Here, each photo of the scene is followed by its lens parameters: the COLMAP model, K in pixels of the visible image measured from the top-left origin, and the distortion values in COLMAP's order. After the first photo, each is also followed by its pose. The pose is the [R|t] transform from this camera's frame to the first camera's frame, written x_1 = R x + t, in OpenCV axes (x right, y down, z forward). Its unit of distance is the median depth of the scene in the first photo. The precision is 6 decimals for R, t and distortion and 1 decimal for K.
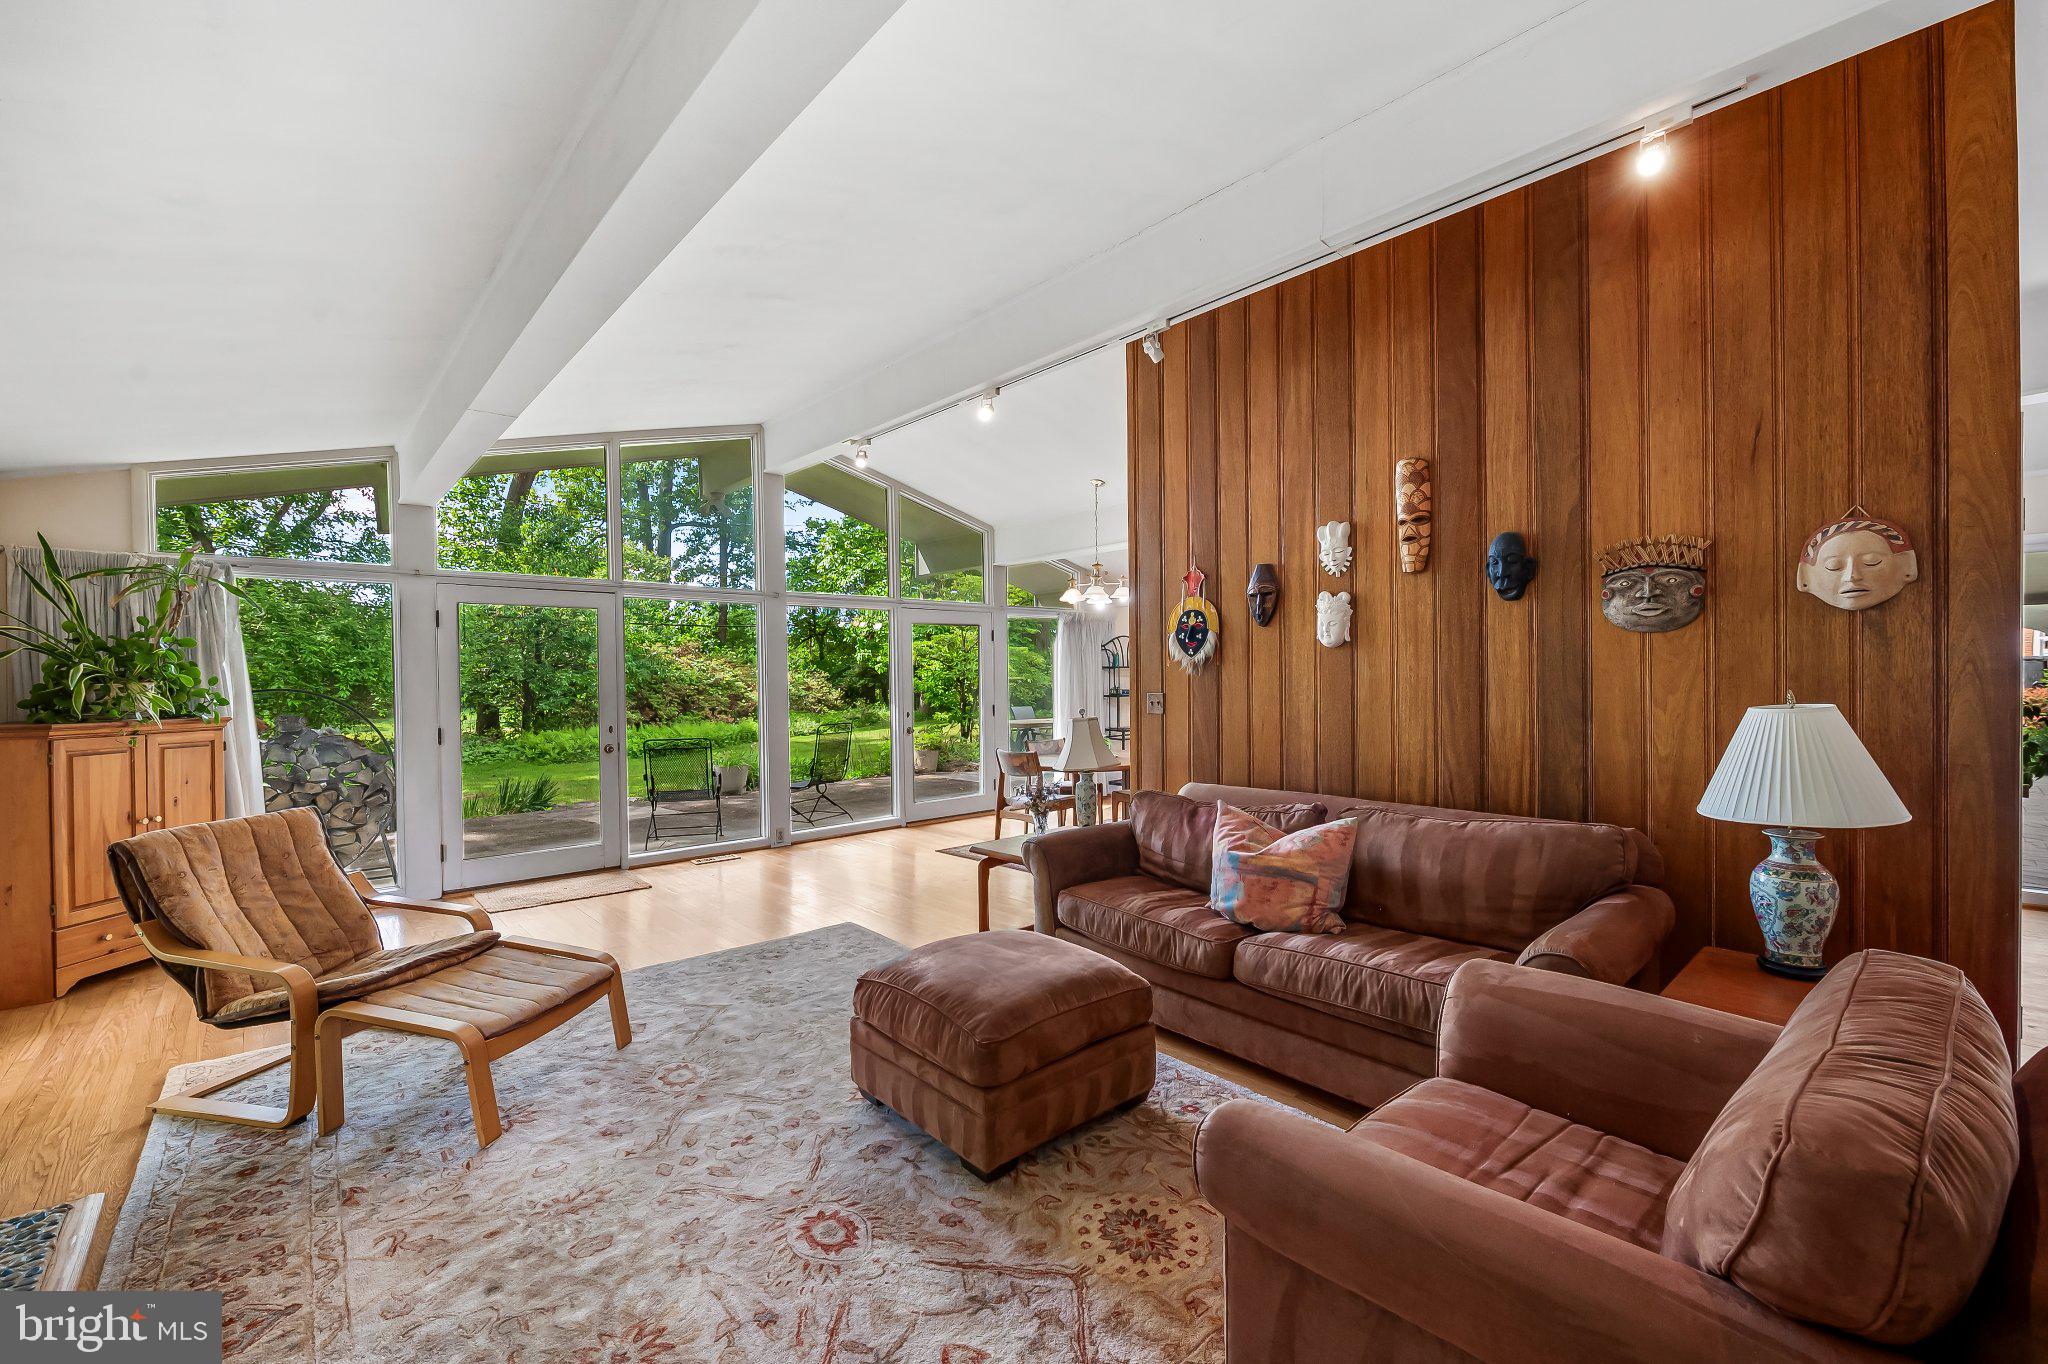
lens RADIAL K [[845.7, 0, 1025.8], [0, 845.7, 667.9], [0, 0, 1]] dist [-0.003761, -0.000822]
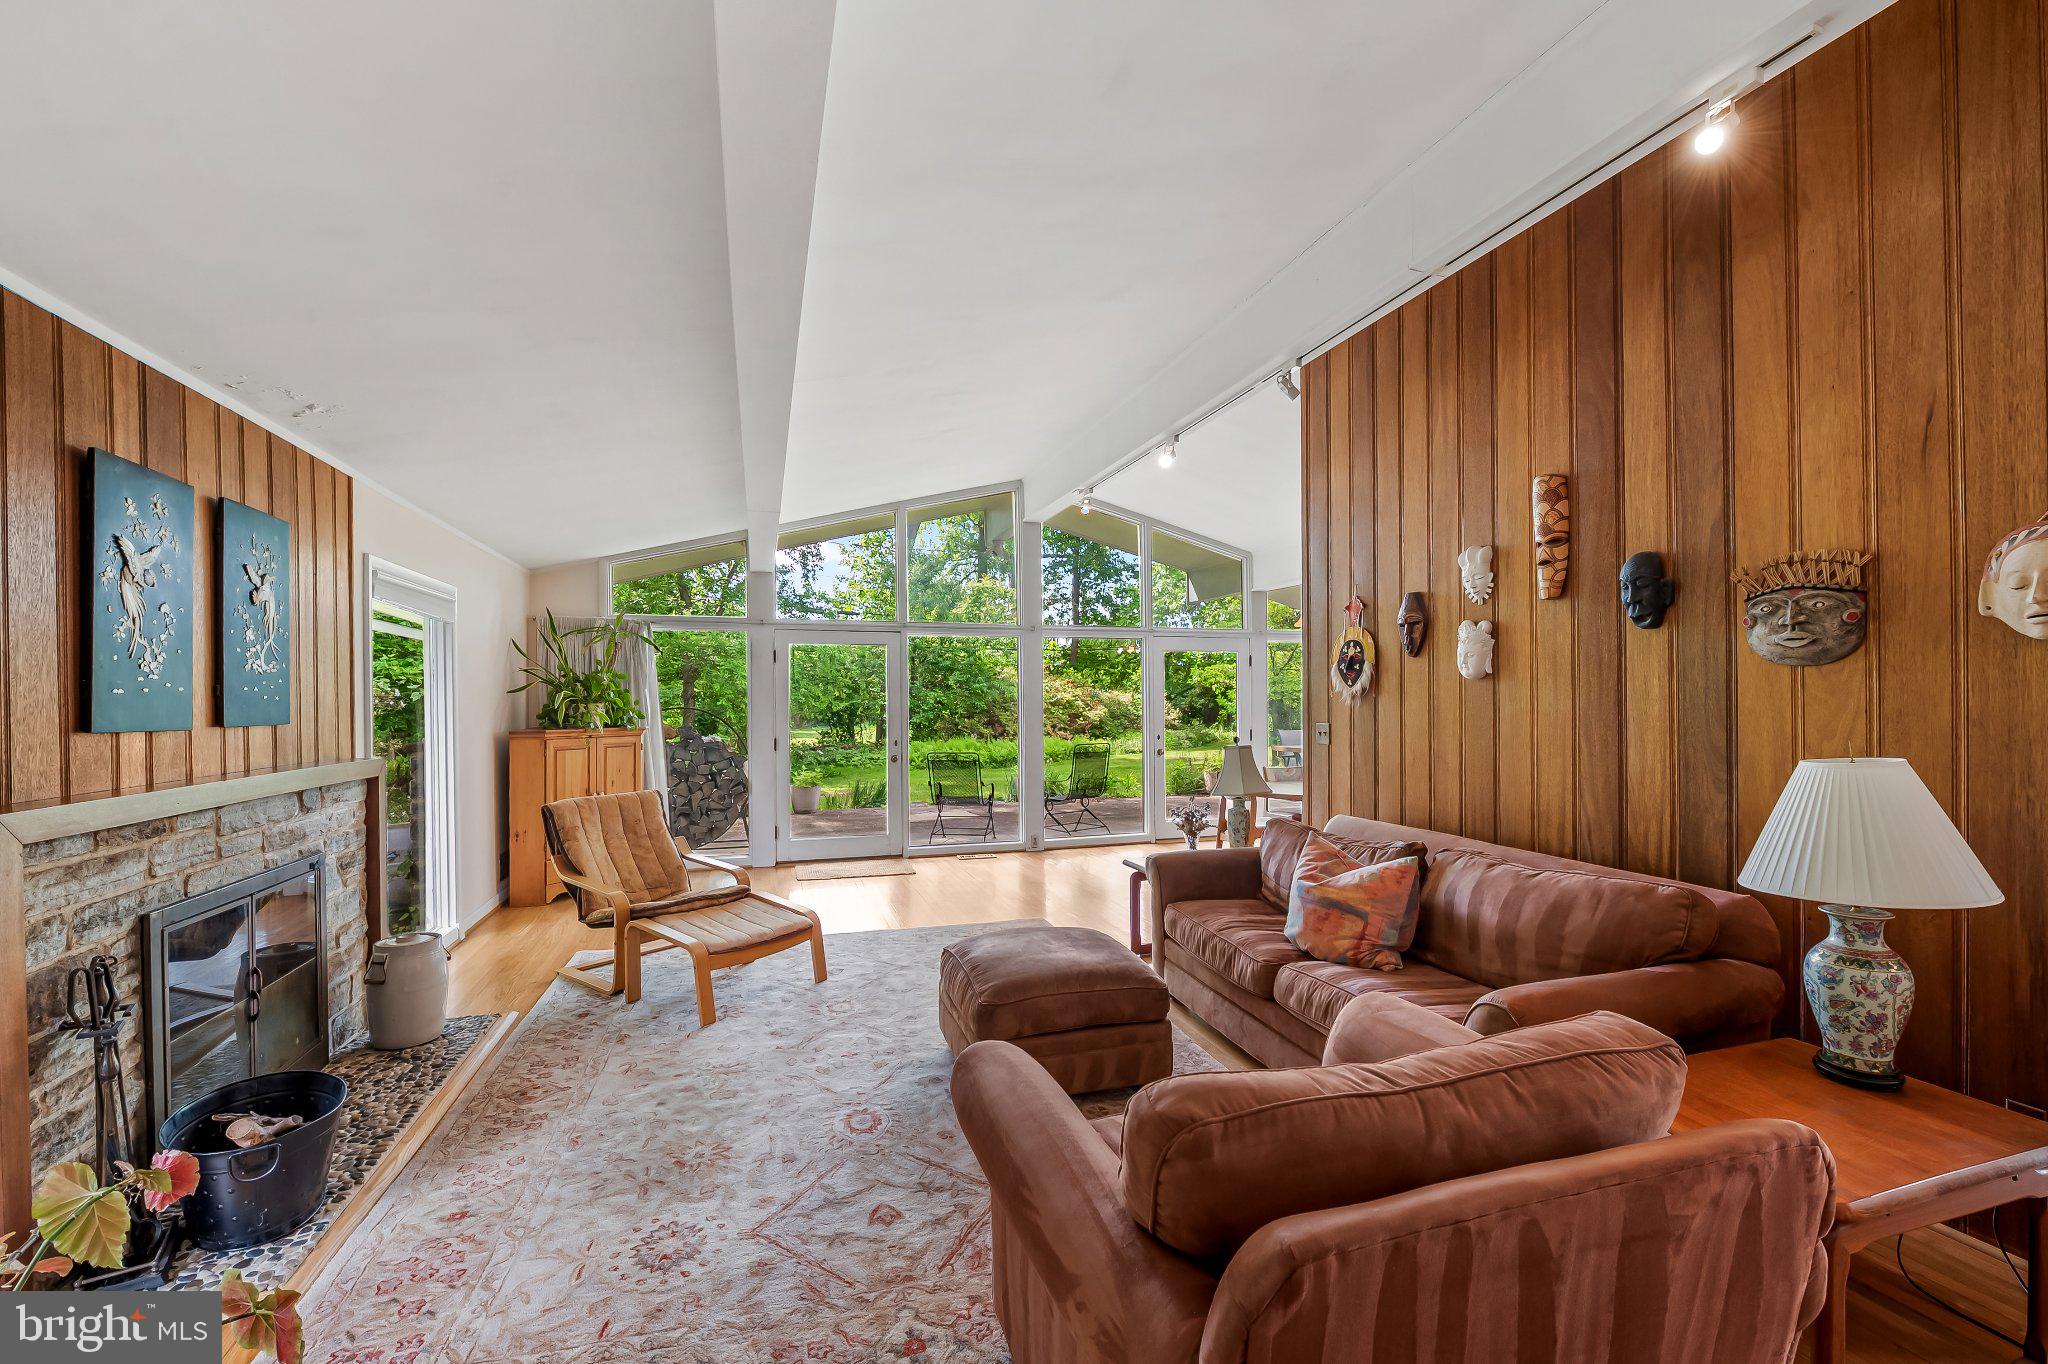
lens RADIAL K [[838.6, 0, 1009.5], [0, 838.6, 679.2], [0, 0, 1]] dist [-0.001248, -0.000793]
pose [[0.907921, -0.002019, -0.419138, 0.367971], [-0.002147, 0.999953, -0.009469, -0.019215], [0.419137, 0.009497, 0.907873, -0.085711]]
